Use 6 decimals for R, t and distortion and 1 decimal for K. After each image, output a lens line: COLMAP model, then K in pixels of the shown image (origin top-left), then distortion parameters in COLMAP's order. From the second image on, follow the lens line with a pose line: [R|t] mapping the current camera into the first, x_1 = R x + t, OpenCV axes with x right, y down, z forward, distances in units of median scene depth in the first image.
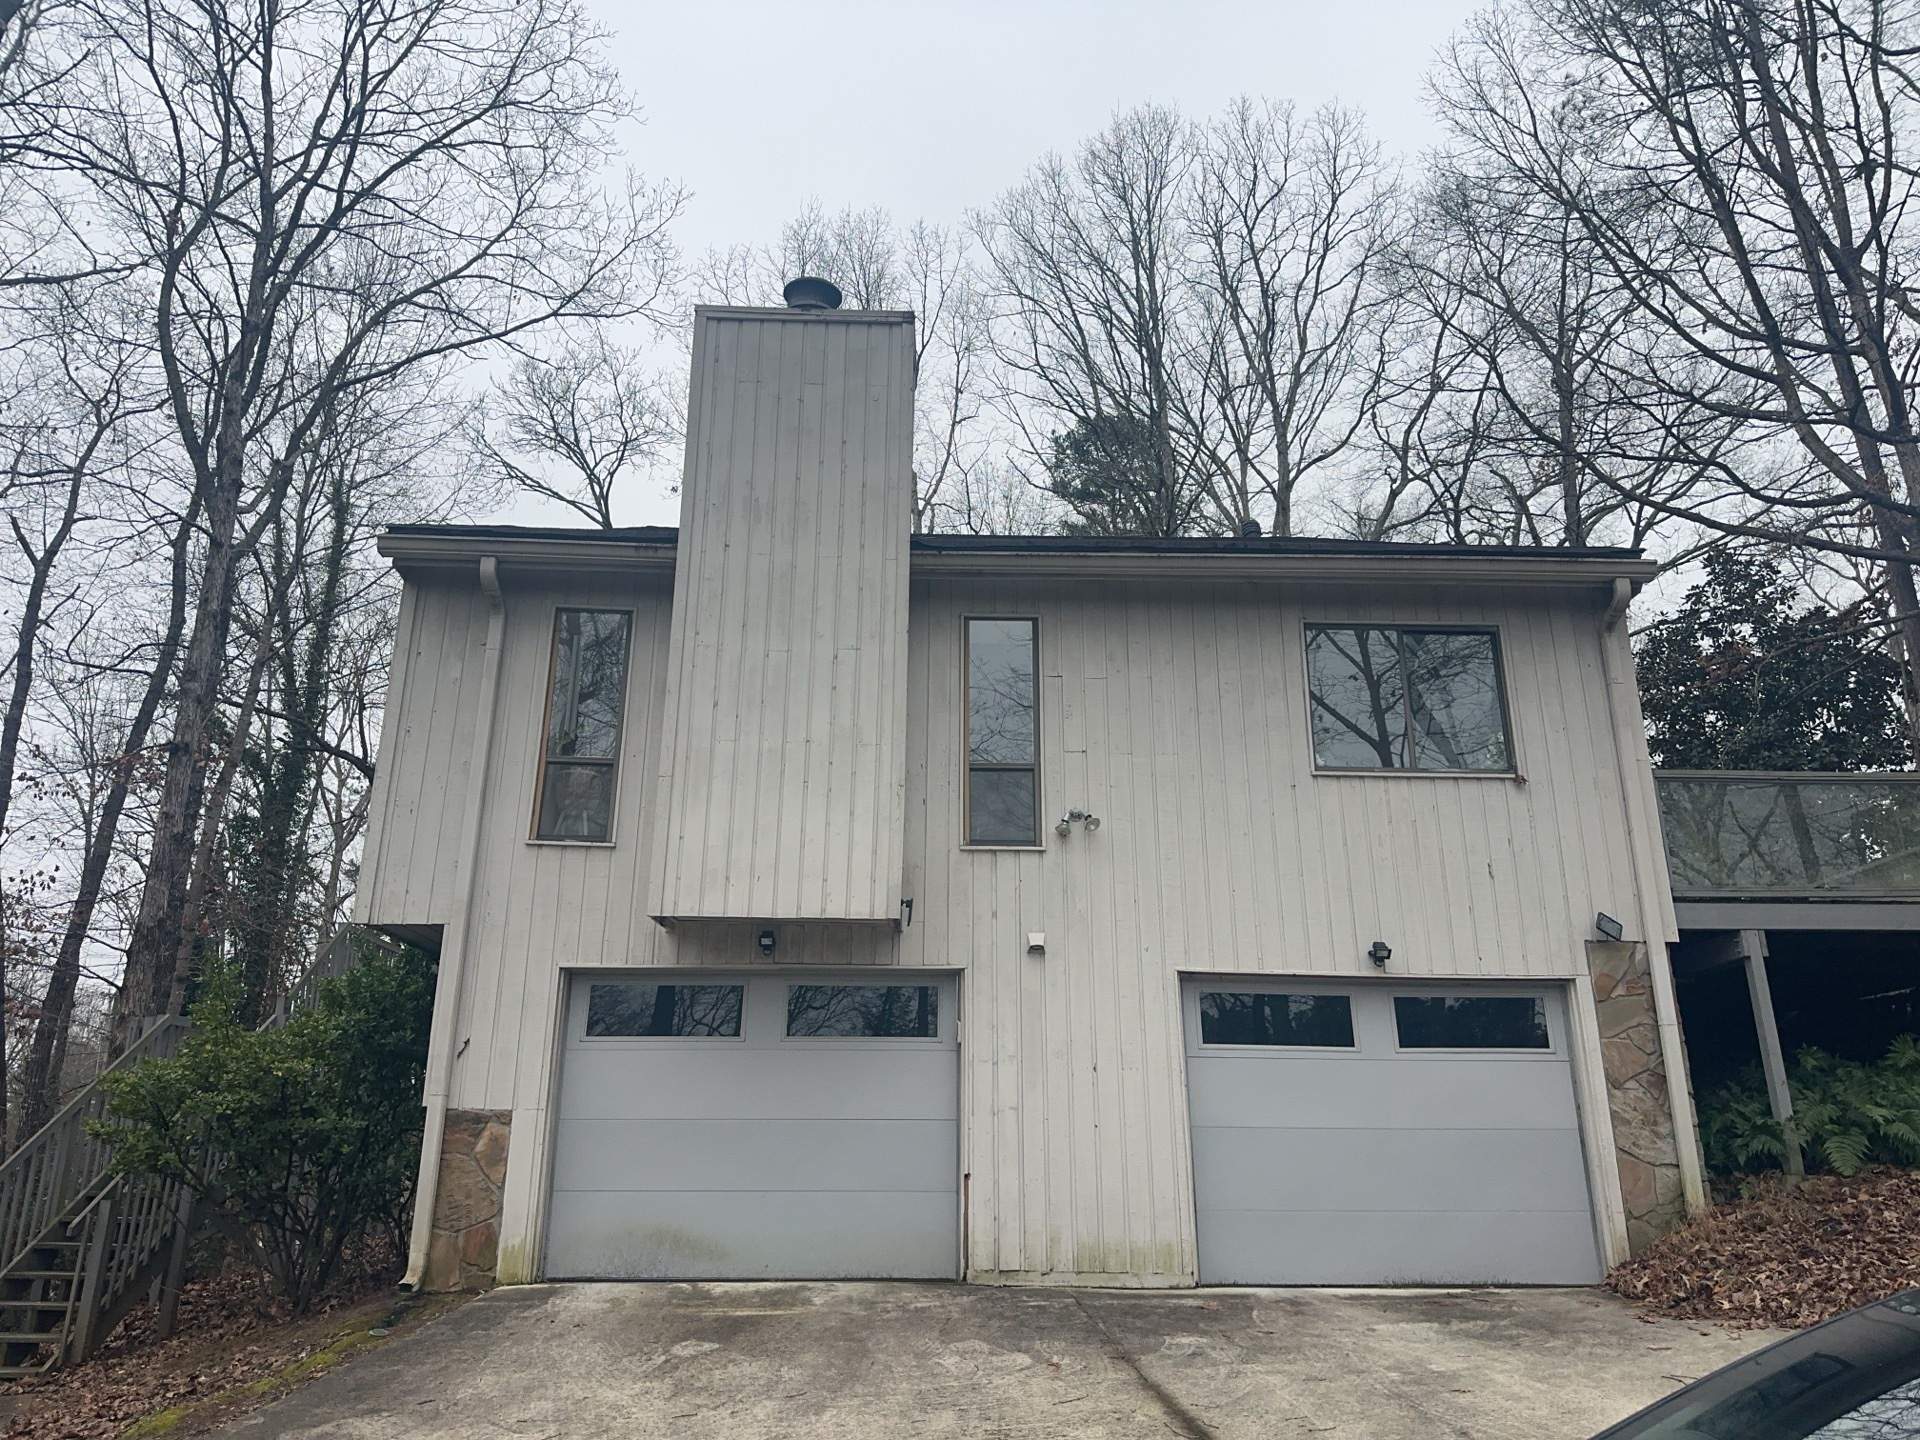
lens RADIAL K [[1335.0, 0, 962.3], [0, 1335.0, 728.5], [0, 0, 1]] dist [0.080811, -0.076922]
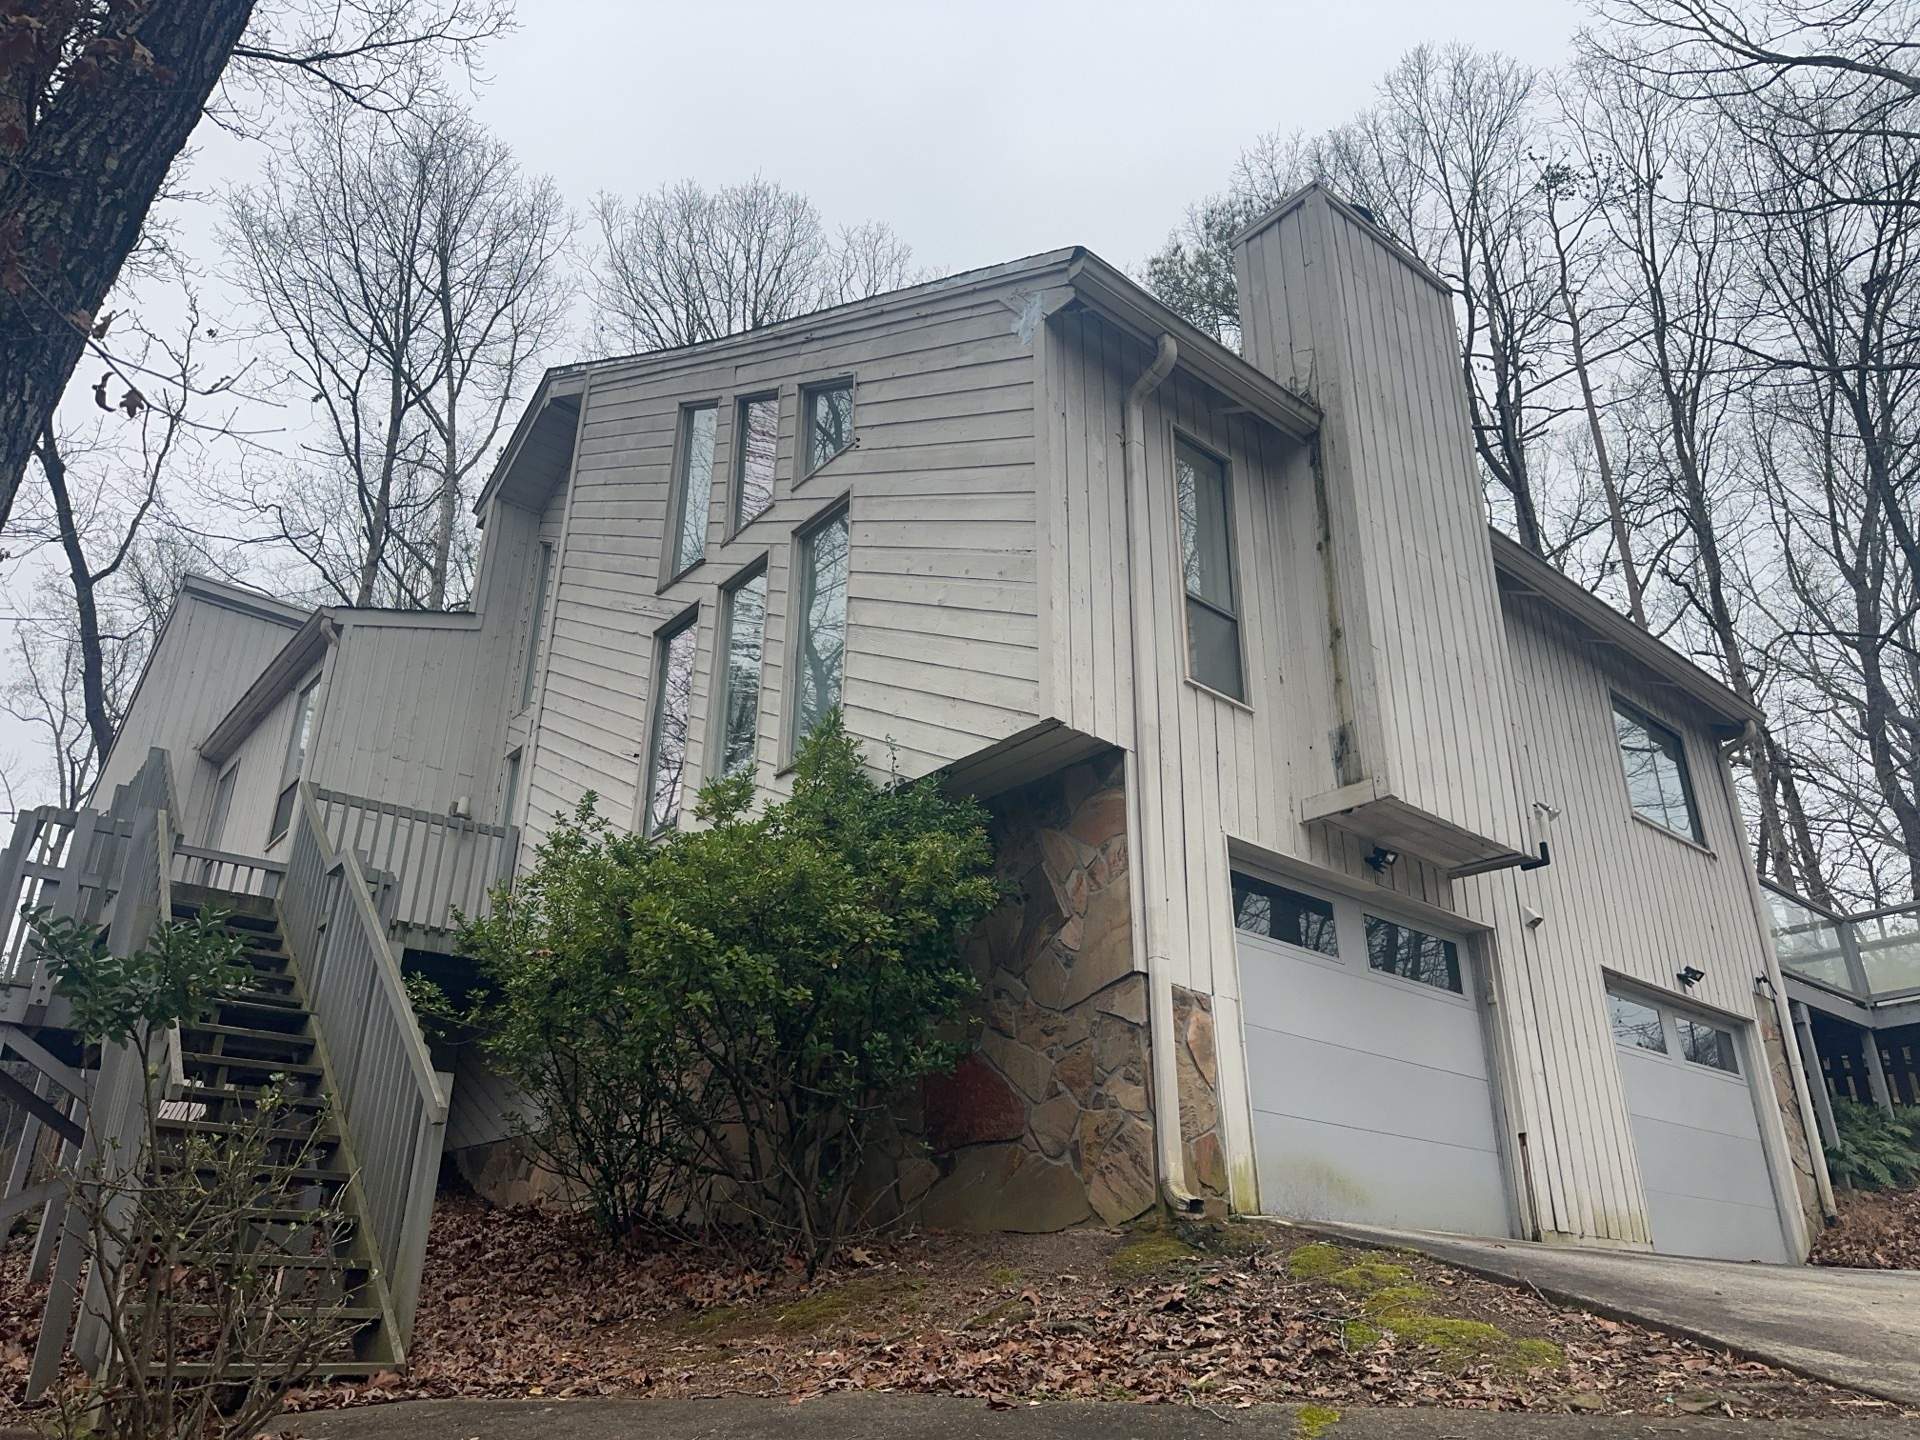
lens RADIAL K [[1348.2, 0, 938.2], [0, 1348.2, 723.6], [0, 0, 1]] dist [0.180007, -0.349485]
pose [[0.784508, 0.258732, 0.563564, -0.931207], [-0.202738, 0.965872, -0.161211, 0.282281], [-0.586041, 0.012216, 0.810189, 0.427238]]
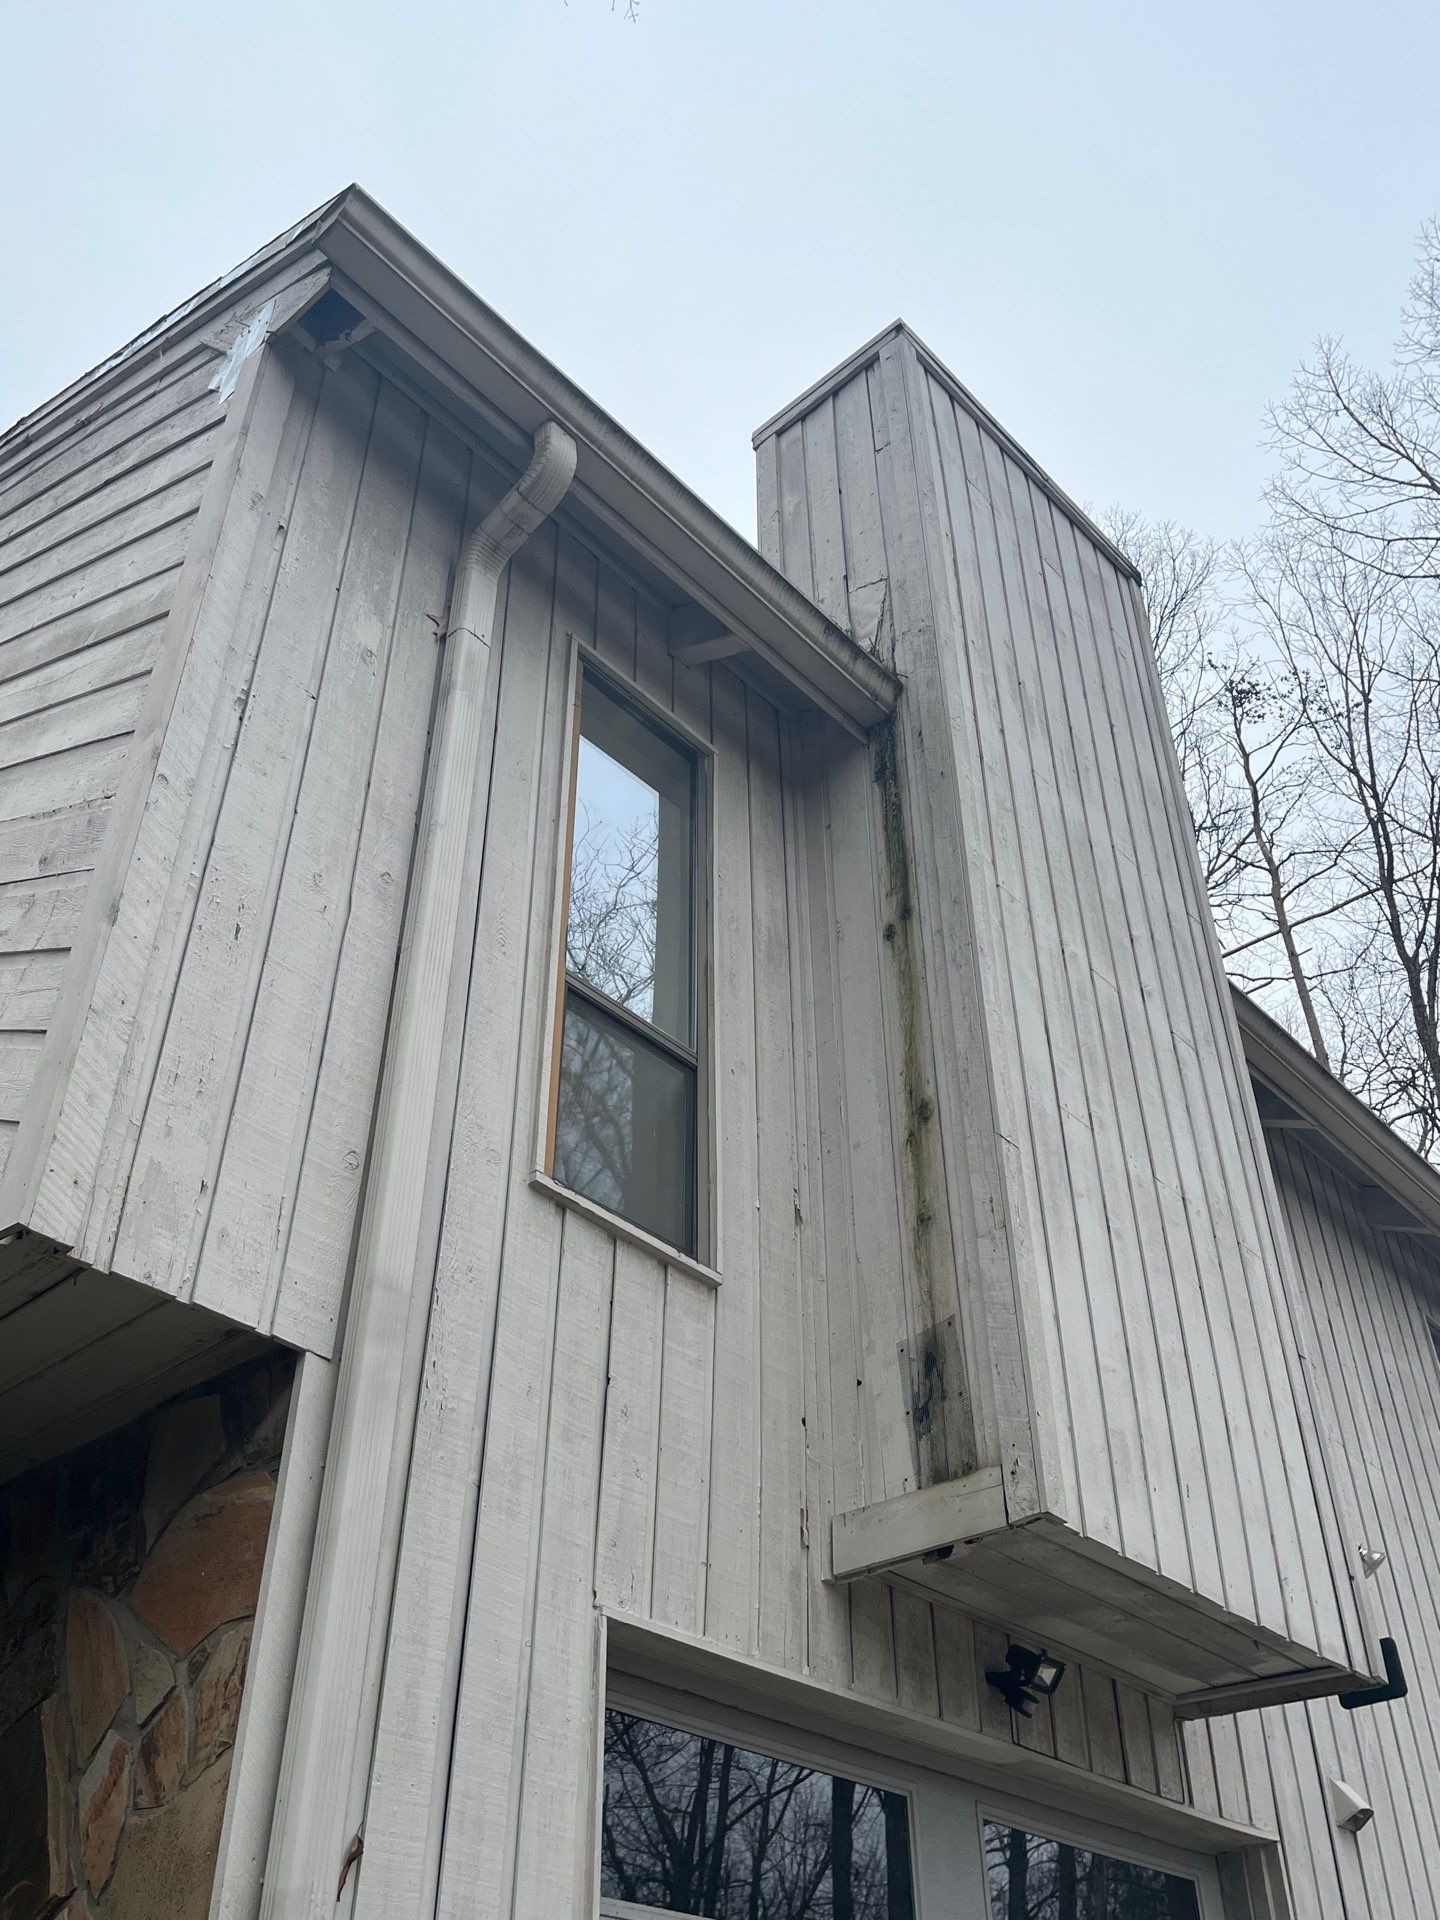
lens RADIAL K [[1711.3, 0, 720.0], [0, 1711.3, 960.0], [0, 0, 1]] dist [0.044018, -0.052397]
pose [[0.691042, 0.441954, 0.571960, -0.562213], [-0.215200, 0.881208, -0.420905, 0.203553], [-0.690036, 0.167777, 0.704060, 0.697941]]
